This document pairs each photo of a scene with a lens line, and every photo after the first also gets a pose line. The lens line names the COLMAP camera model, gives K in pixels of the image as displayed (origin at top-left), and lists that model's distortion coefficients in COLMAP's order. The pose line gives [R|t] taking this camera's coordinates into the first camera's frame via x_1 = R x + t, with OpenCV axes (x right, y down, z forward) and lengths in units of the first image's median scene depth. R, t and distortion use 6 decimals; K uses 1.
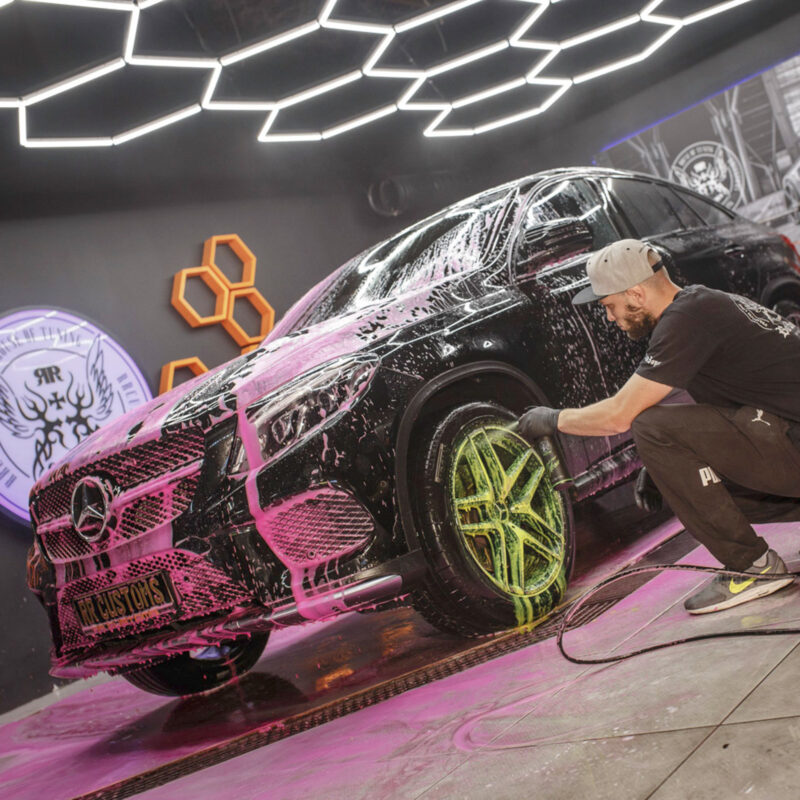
lens RADIAL K [[1160.2, 0, 460.2], [0, 1160.2, 398.5], [0, 0, 1]] dist [-0.062198, 0.075334]
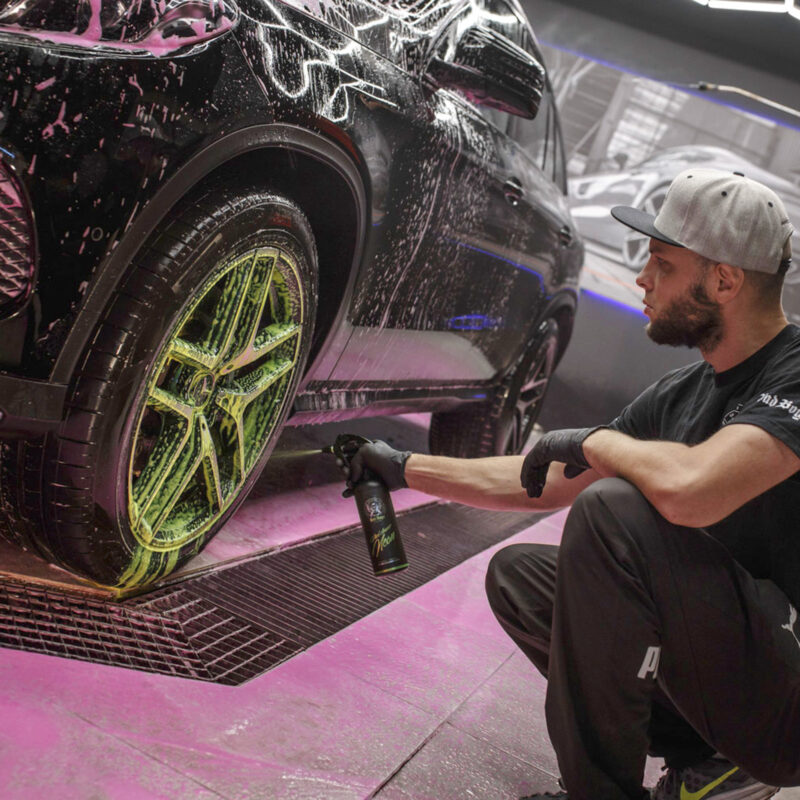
lens RADIAL K [[1160.2, 0, 460.2], [0, 1160.2, 398.5], [0, 0, 1]] dist [-0.062198, 0.075334]
pose [[0.685095, 0.590183, 0.427000, -0.112294], [-0.637929, 0.769082, -0.039479, 0.045329], [-0.351698, -0.245349, 0.903389, 0.470005]]
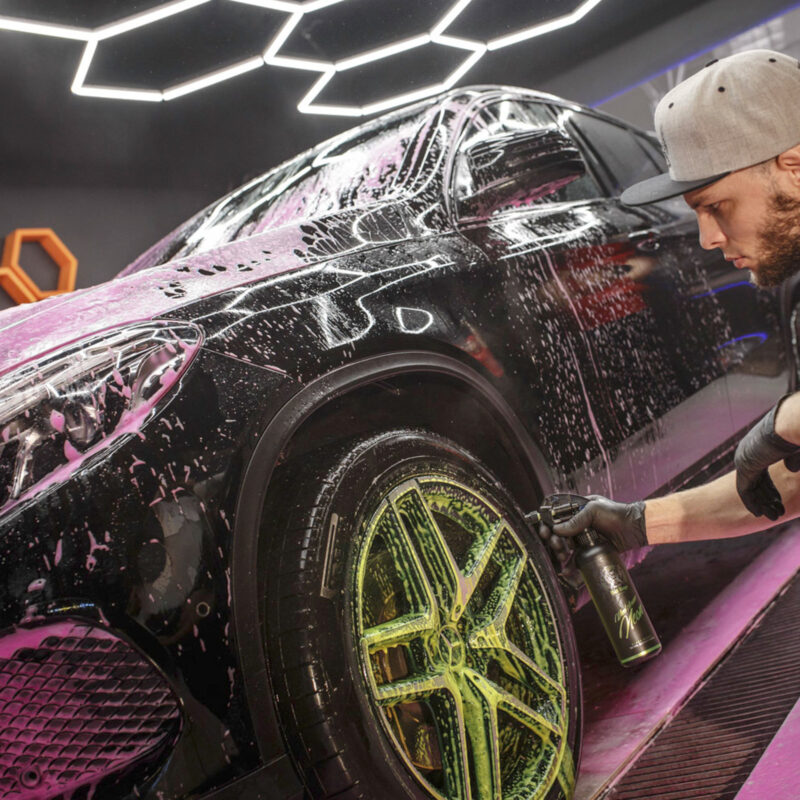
lens RADIAL K [[1160.2, 0, 460.2], [0, 1160.2, 398.5], [0, 0, 1]] dist [-0.062198, 0.075334]
pose [[0.993957, 0.004663, 0.109669, -0.016300], [0.000514, 0.998889, -0.047127, 0.013608], [-0.109767, 0.046899, 0.992850, 0.500465]]
